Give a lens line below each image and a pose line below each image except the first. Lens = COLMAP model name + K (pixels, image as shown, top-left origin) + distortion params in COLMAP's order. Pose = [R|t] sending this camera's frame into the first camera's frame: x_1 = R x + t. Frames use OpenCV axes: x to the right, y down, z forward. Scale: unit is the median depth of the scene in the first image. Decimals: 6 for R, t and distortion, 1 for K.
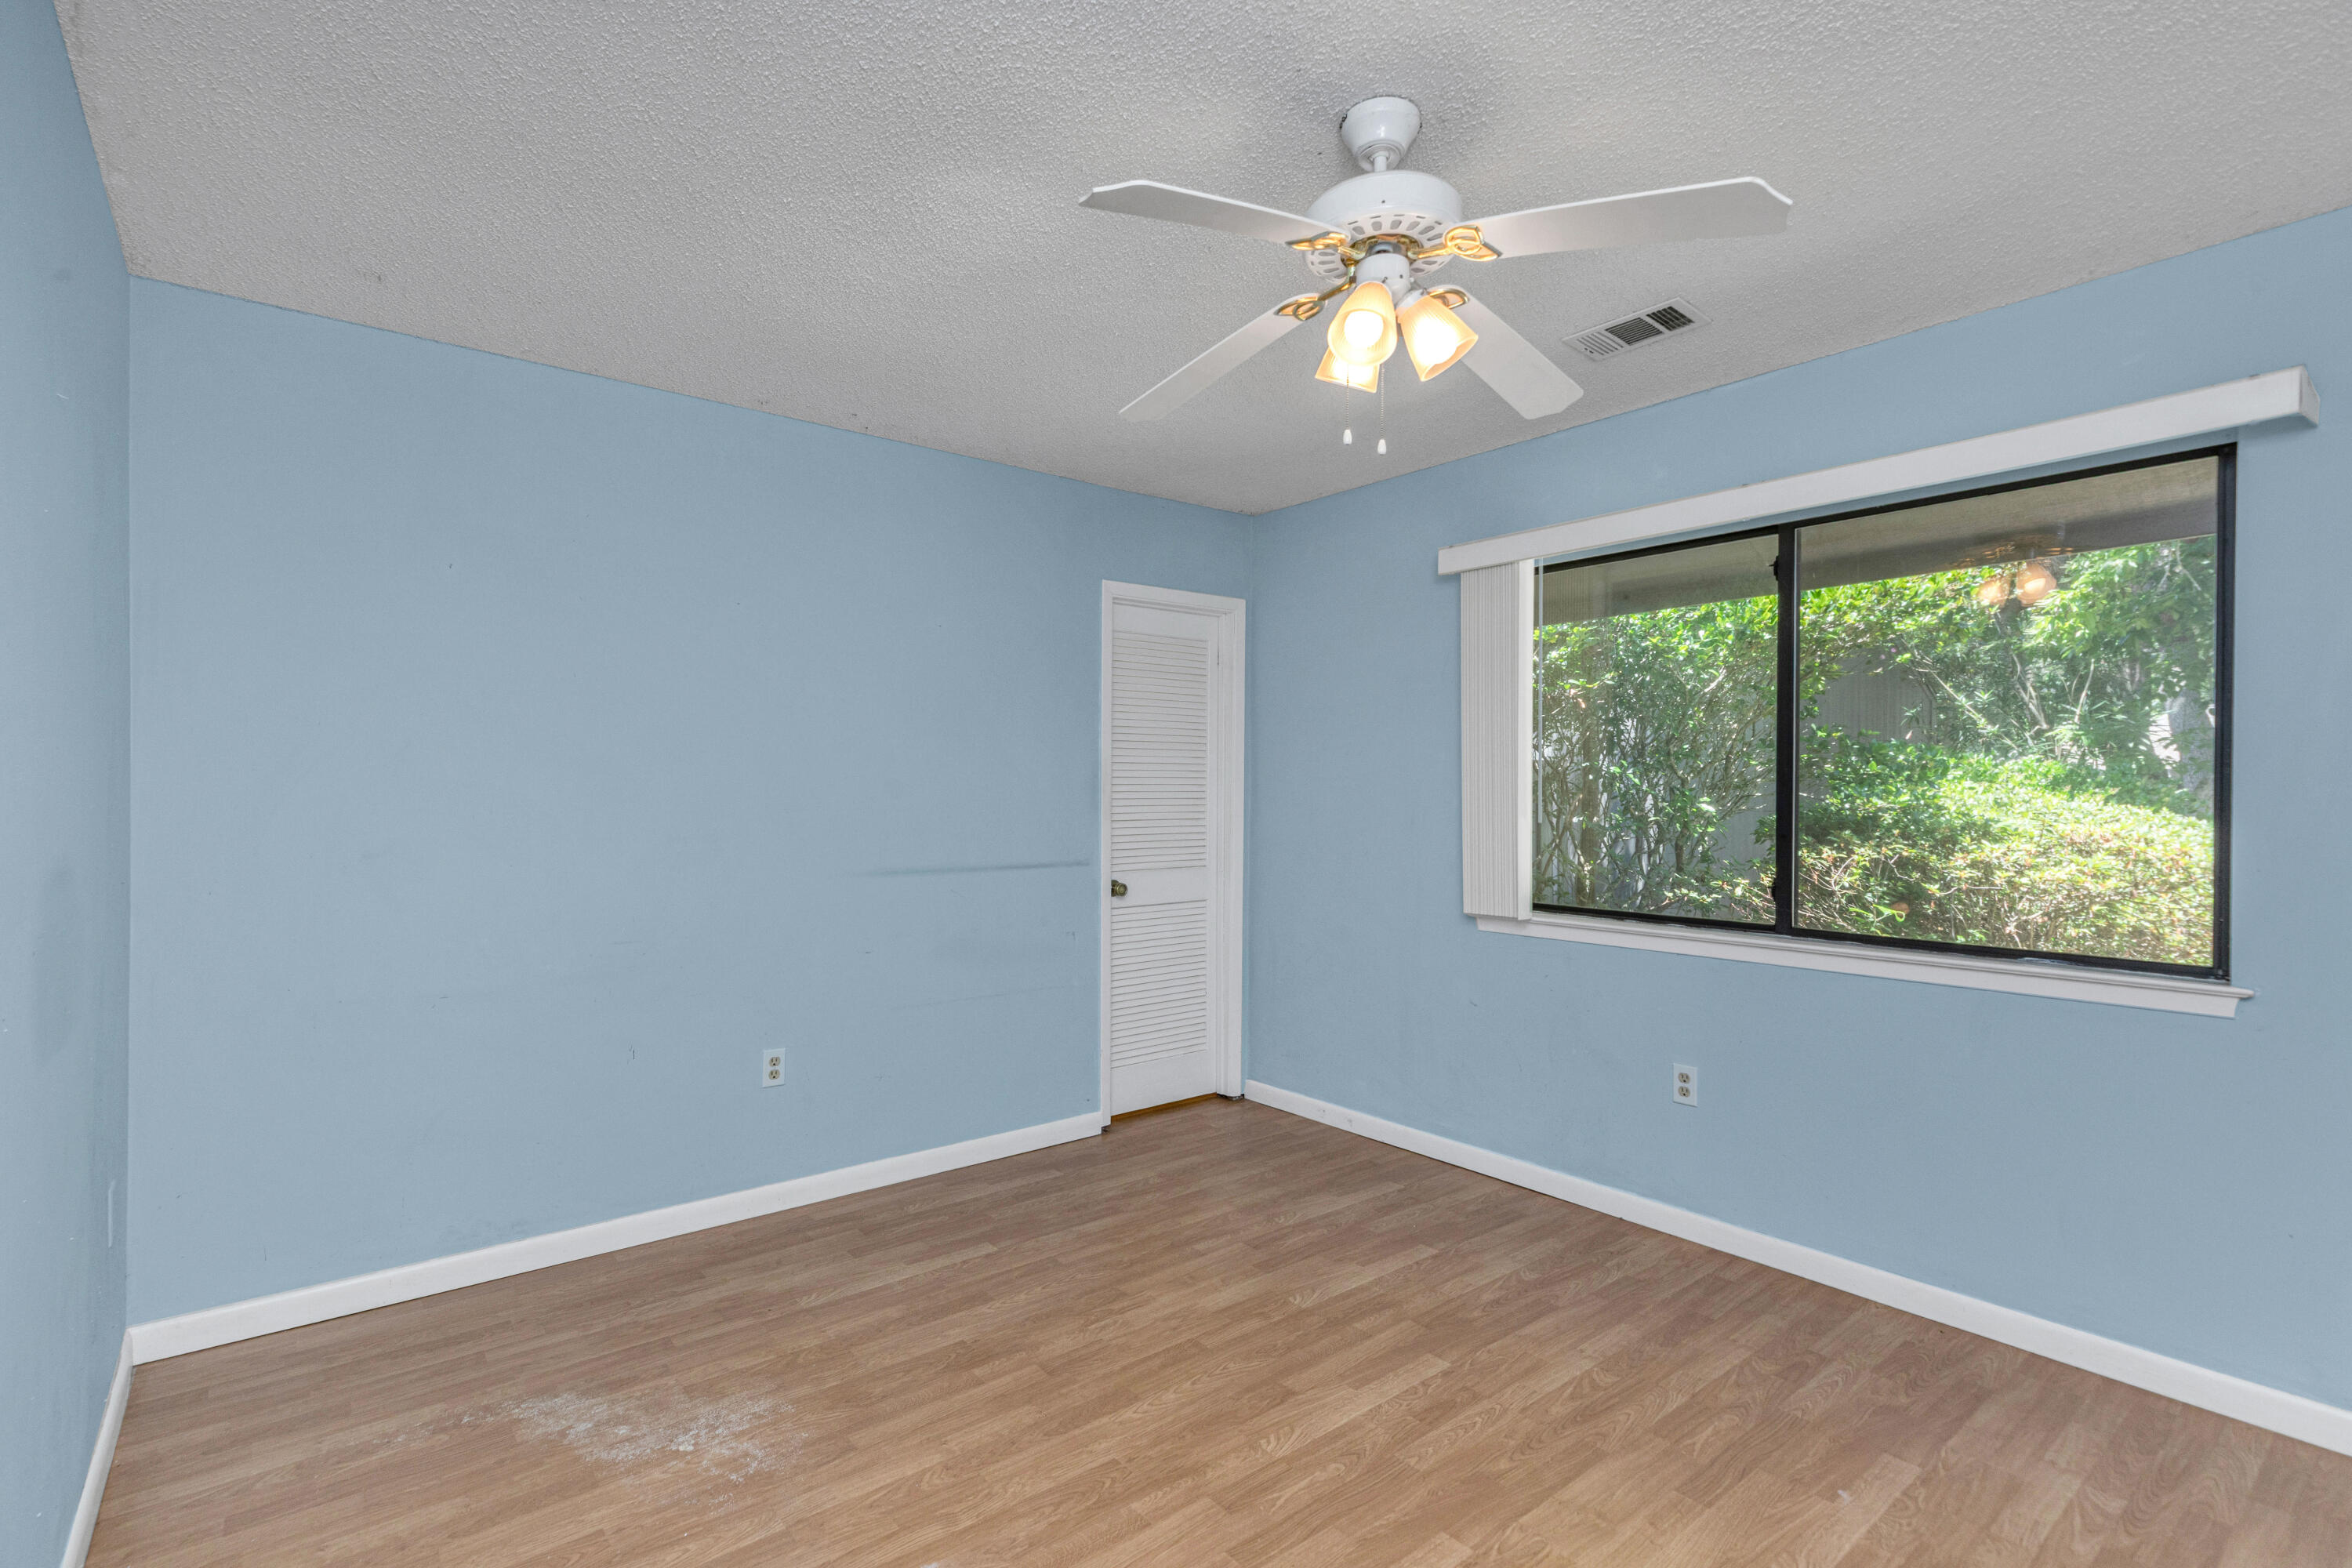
lens RADIAL K [[1086.4, 0, 1156.9], [0, 1086.4, 799.0], [0, 0, 1]] dist [0.010140, -0.002190]
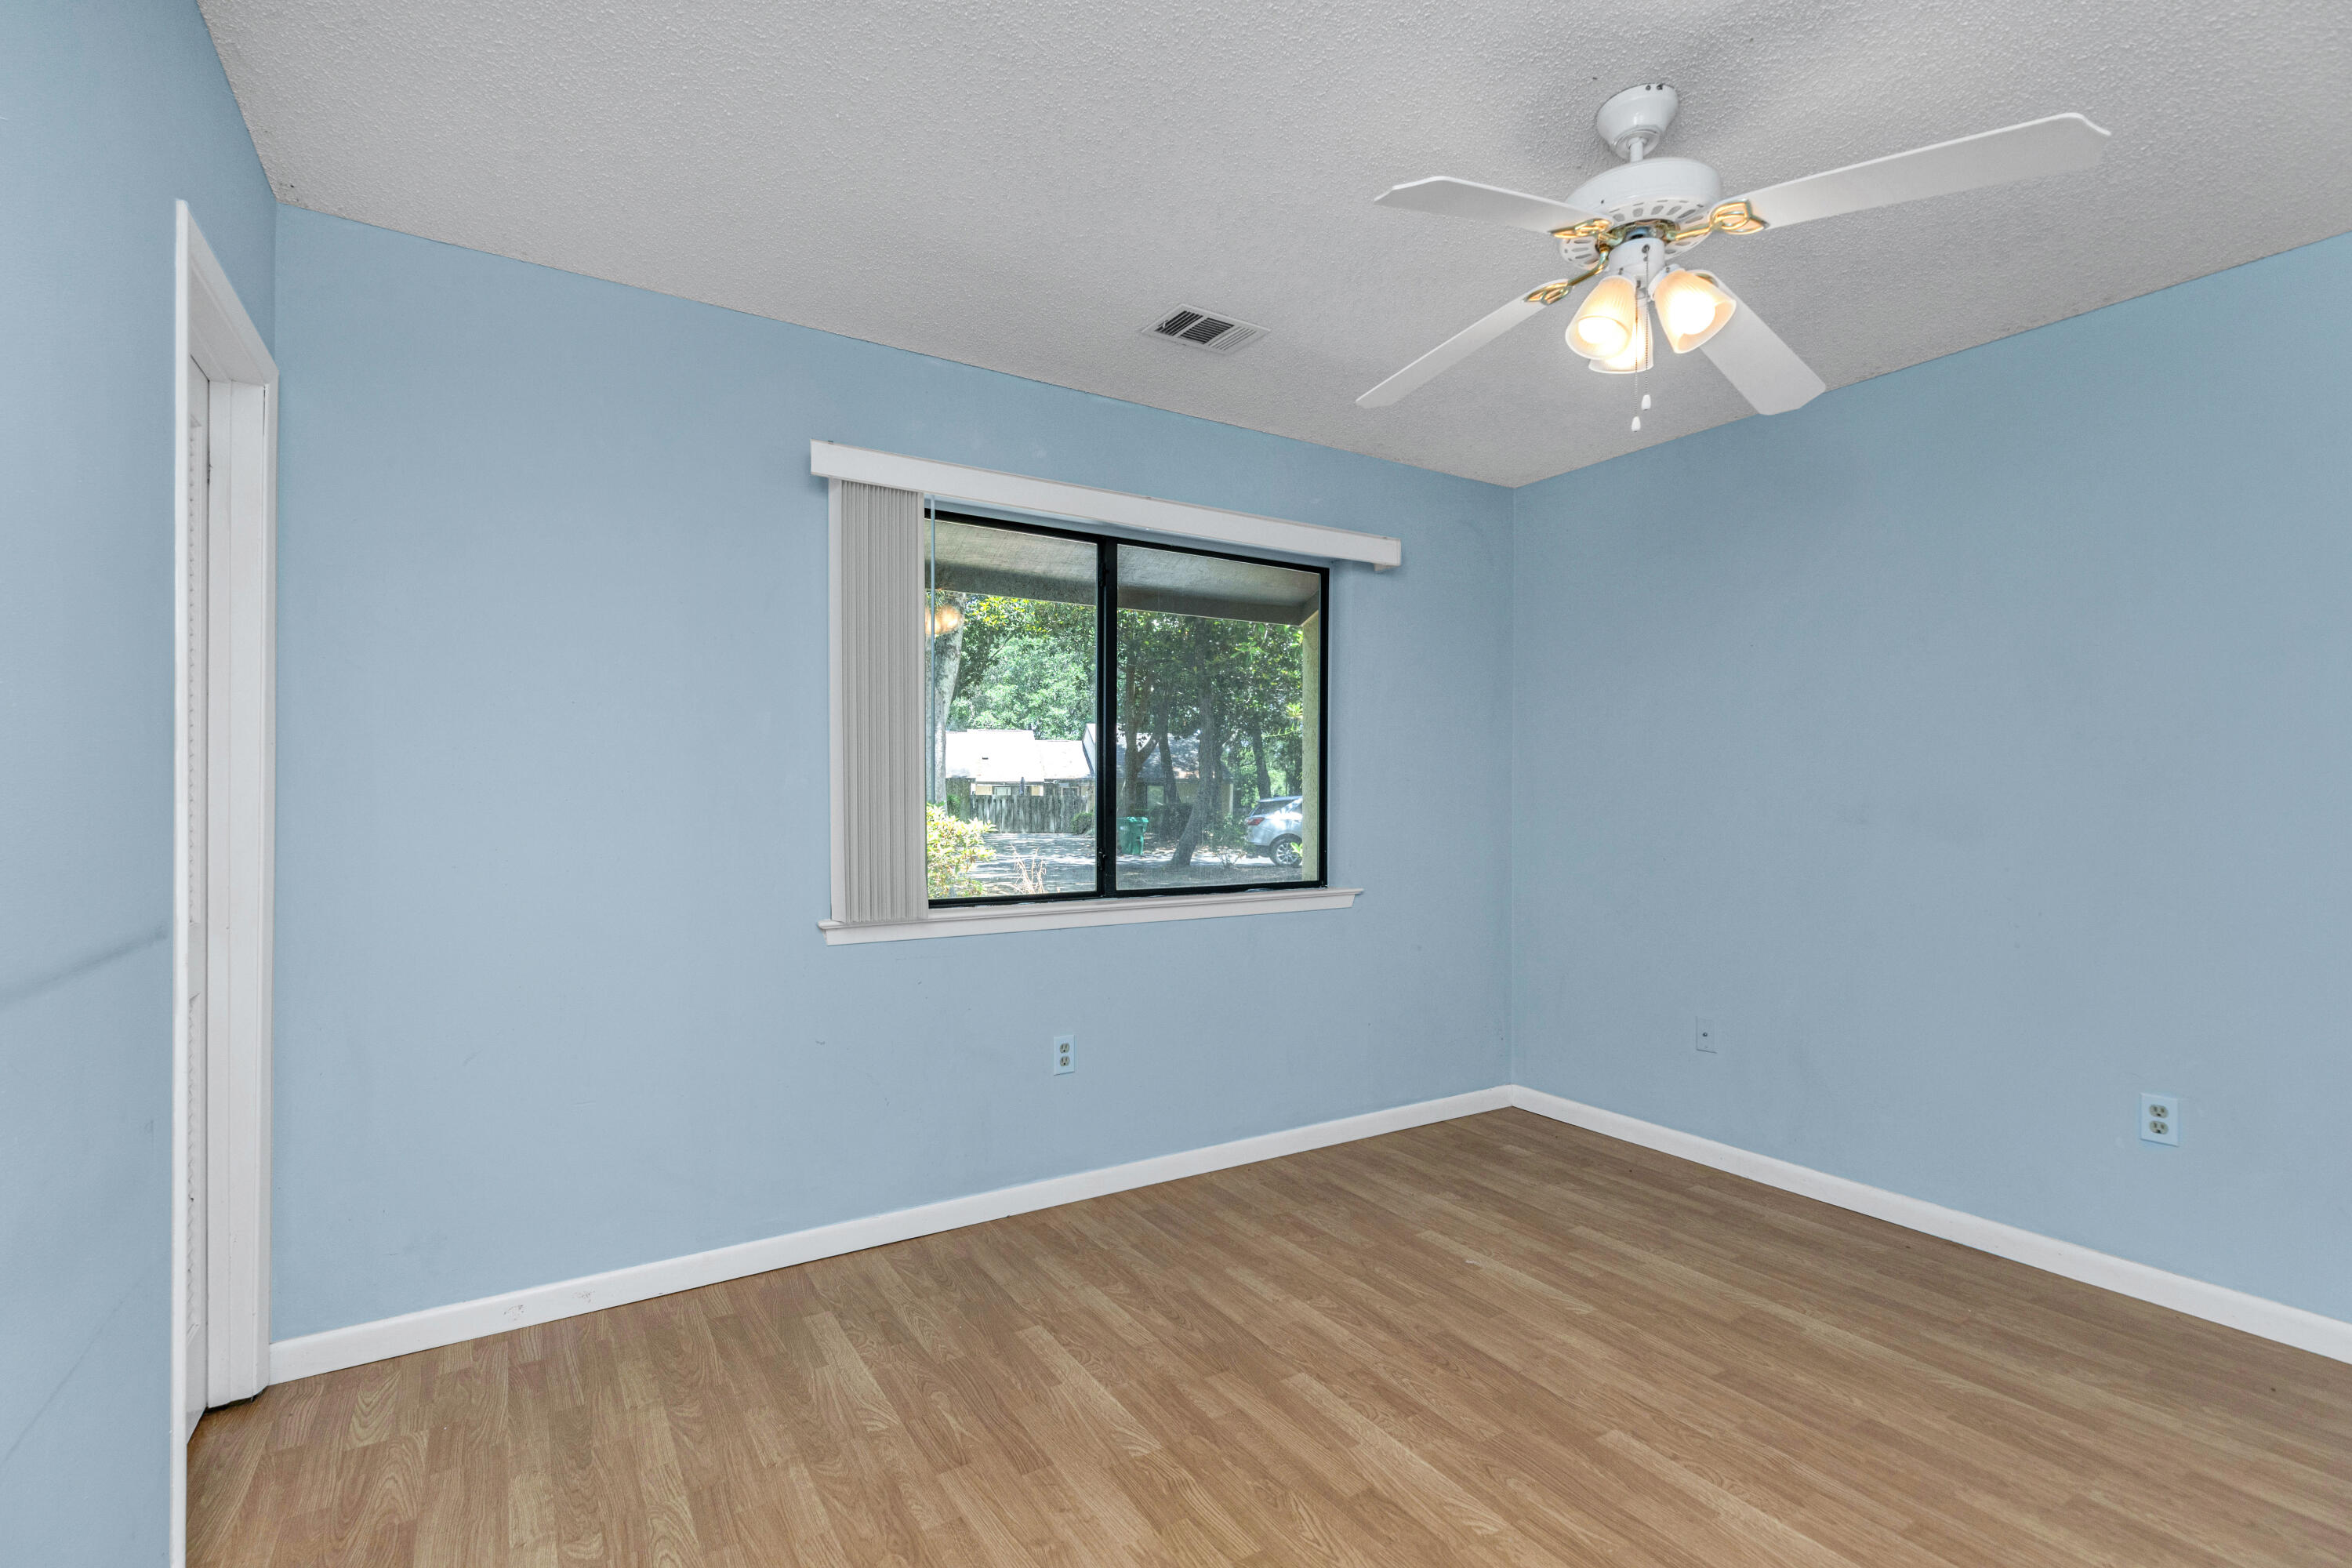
lens RADIAL K [[1086.4, 0, 1153.1], [0, 1086.4, 785.4], [0, 0, 1]] dist [0.010140, -0.002190]
pose [[0.114117, 0.005071, 0.993454, -0.616011], [0.004967, 0.999972, -0.005675, 0.015745], [-0.993455, 0.005582, 0.114089, 0.922220]]
